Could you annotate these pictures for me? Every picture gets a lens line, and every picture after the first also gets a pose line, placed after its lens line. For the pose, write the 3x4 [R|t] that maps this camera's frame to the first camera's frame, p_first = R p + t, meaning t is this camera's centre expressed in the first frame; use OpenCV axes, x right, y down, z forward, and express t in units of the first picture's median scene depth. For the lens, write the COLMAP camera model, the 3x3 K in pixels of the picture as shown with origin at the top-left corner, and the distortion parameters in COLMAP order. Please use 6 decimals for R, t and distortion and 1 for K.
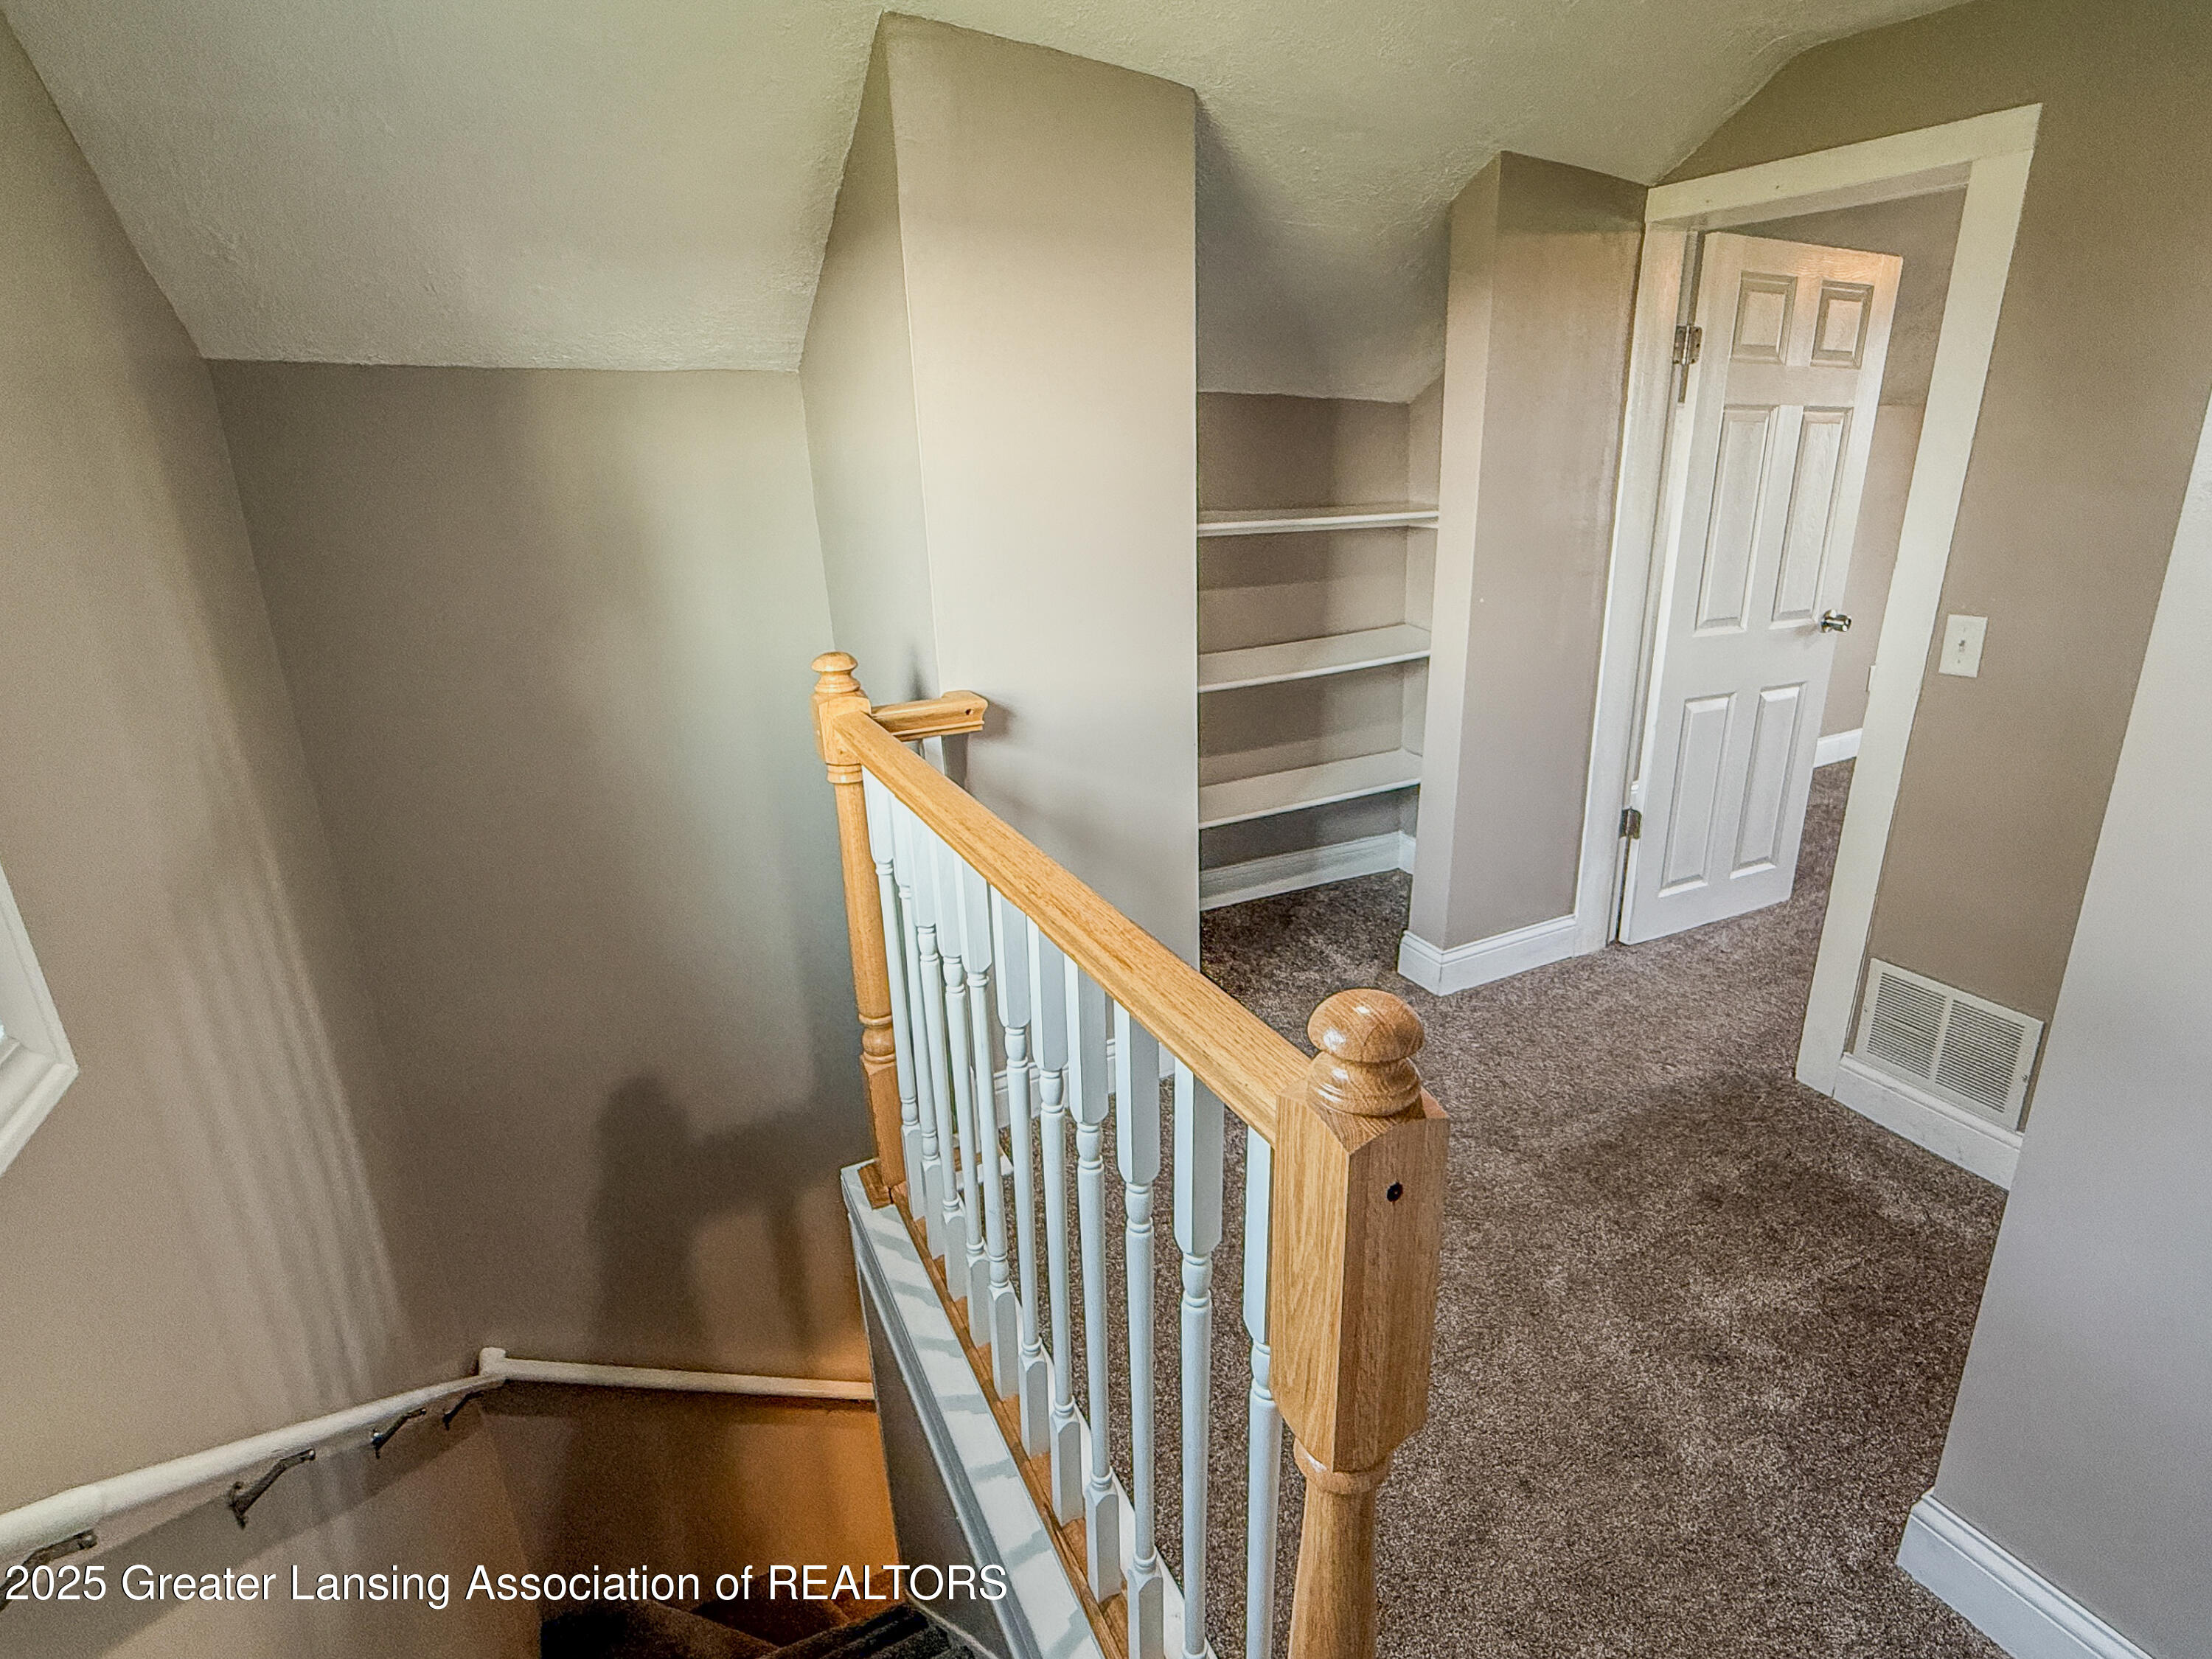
lens RADIAL K [[1150.0, 0, 1109.8], [0, 1150.0, 812.7], [0, 0, 1]] dist [0.001439, 0.000149]
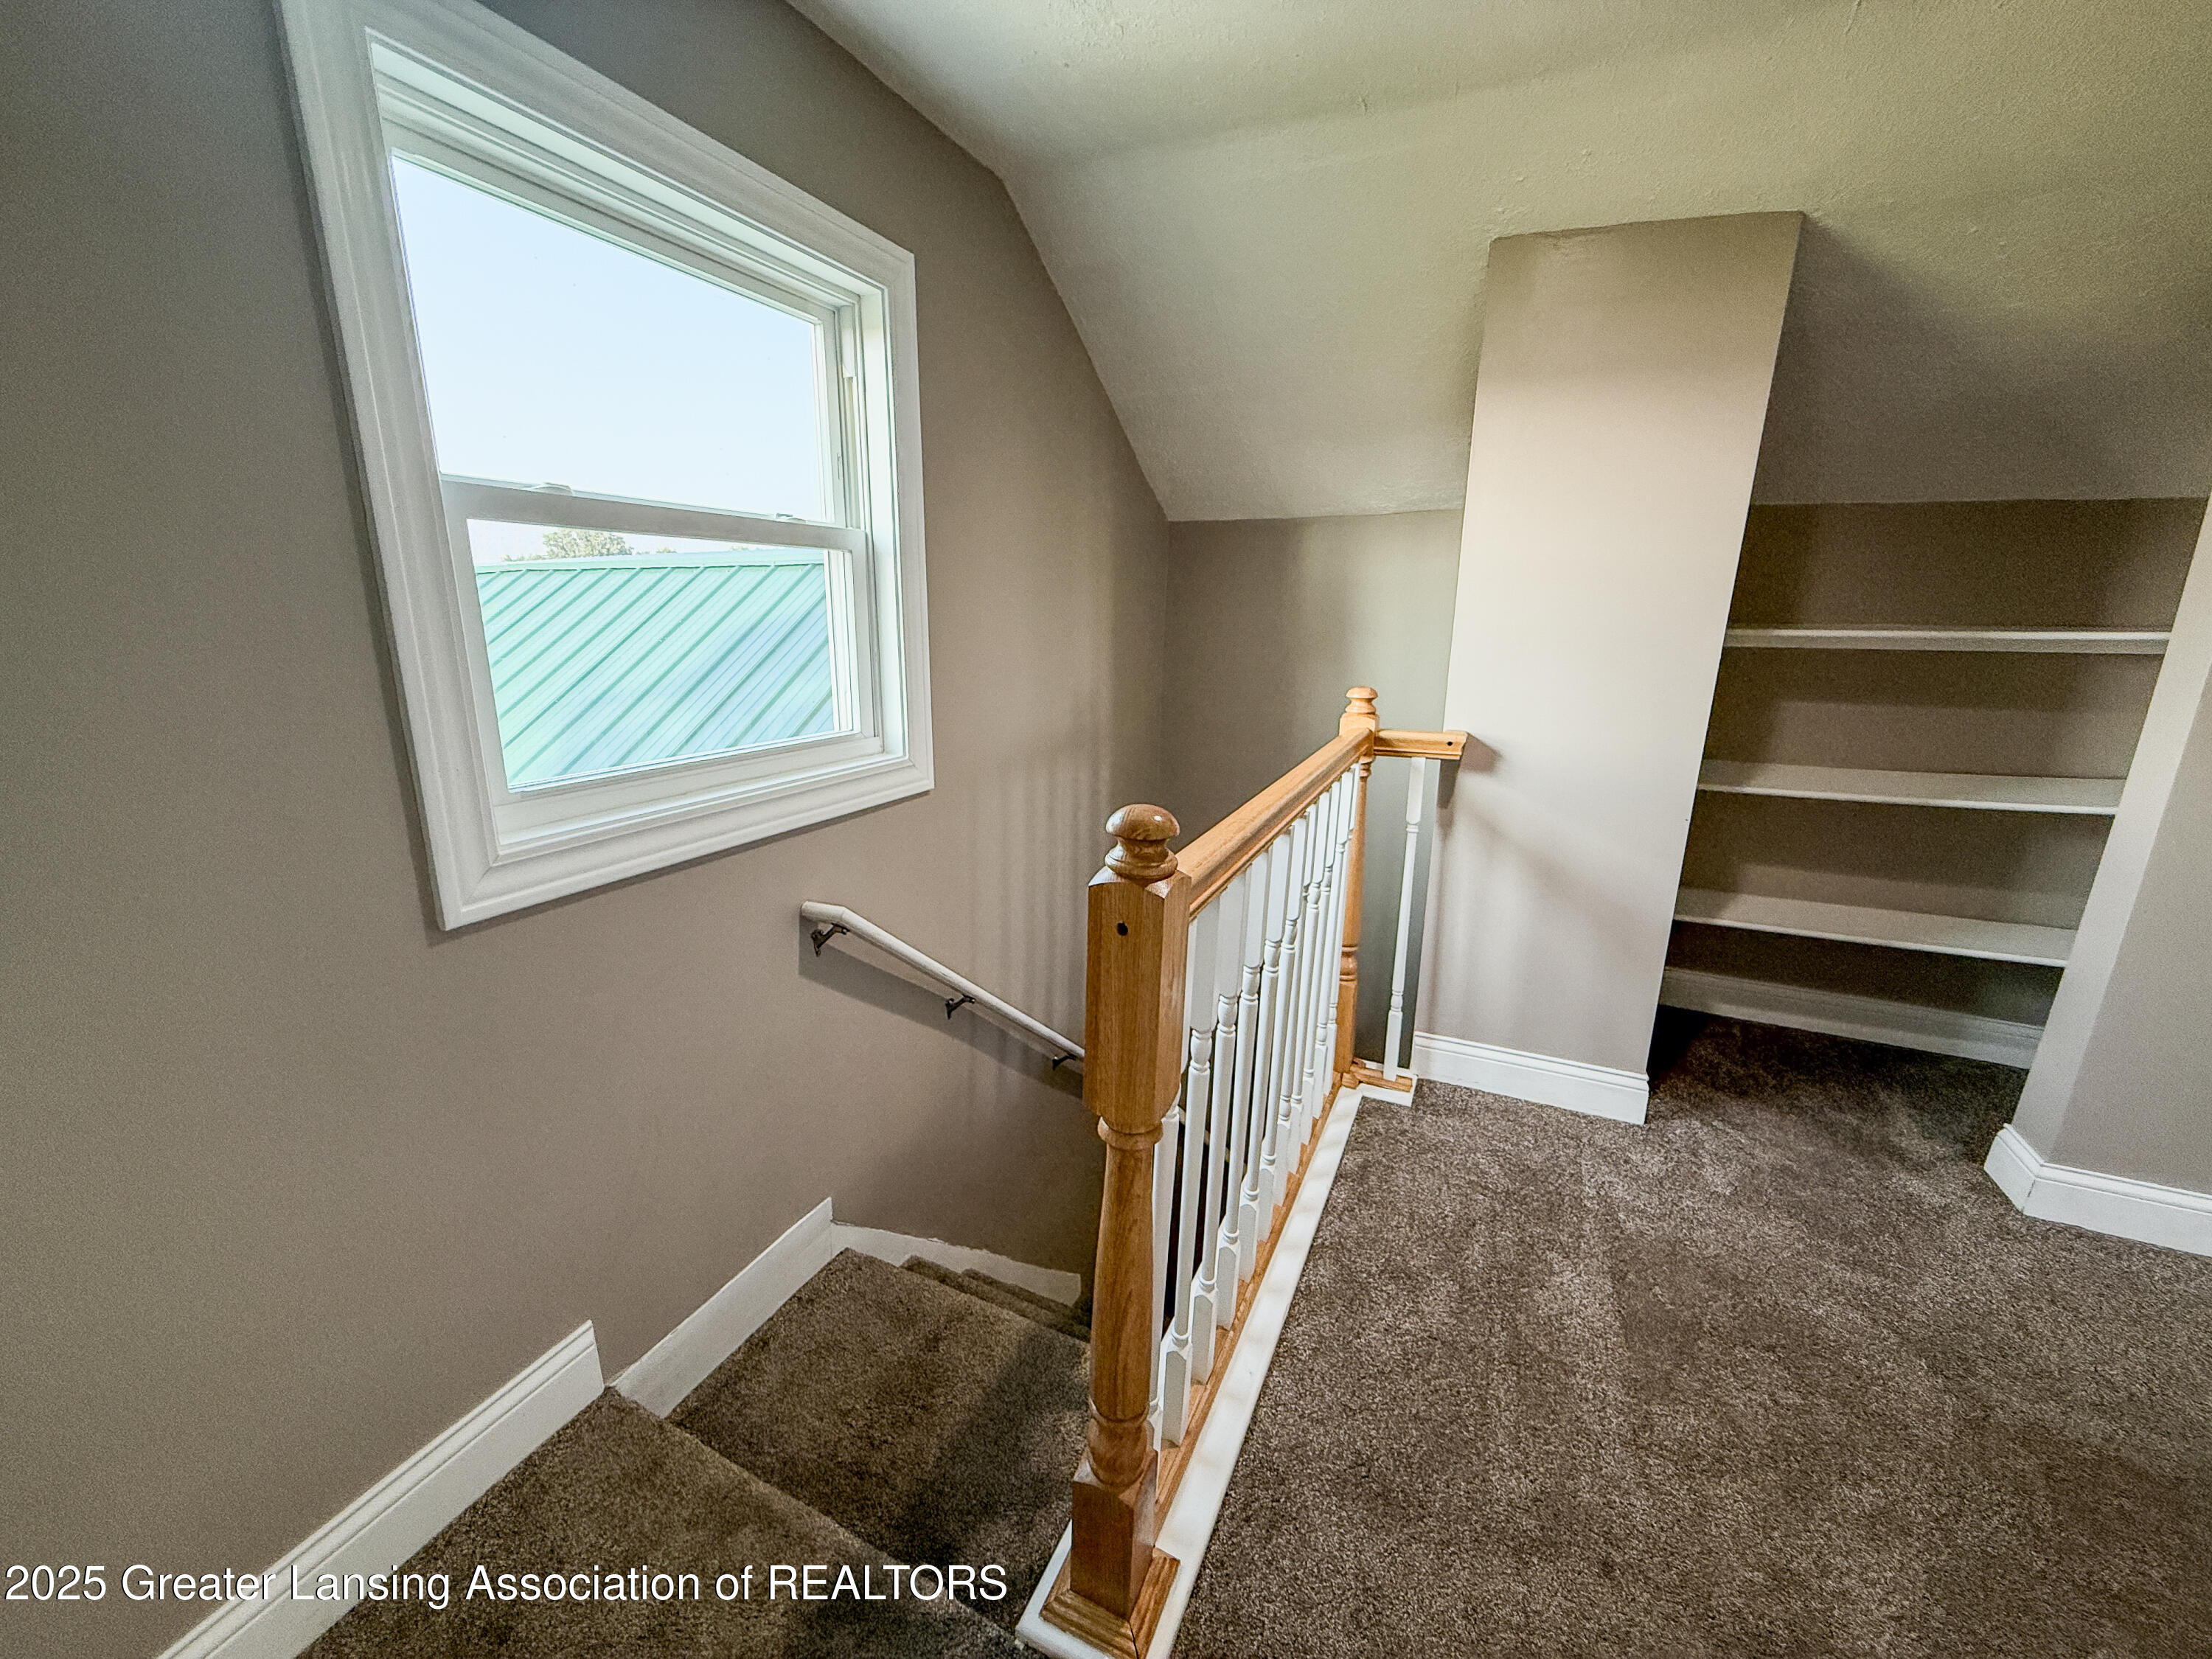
lens RADIAL K [[894.7, 0, 1108.1], [0, 894.7, 831.2], [0, 0, 1]] dist [0.000806, 0.000028]
pose [[0.555394, 0.208820, -0.804942, 0.488417], [-0.277622, 0.958984, 0.057229, 0.057667], [0.783877, 0.191685, 0.590588, 0.101987]]
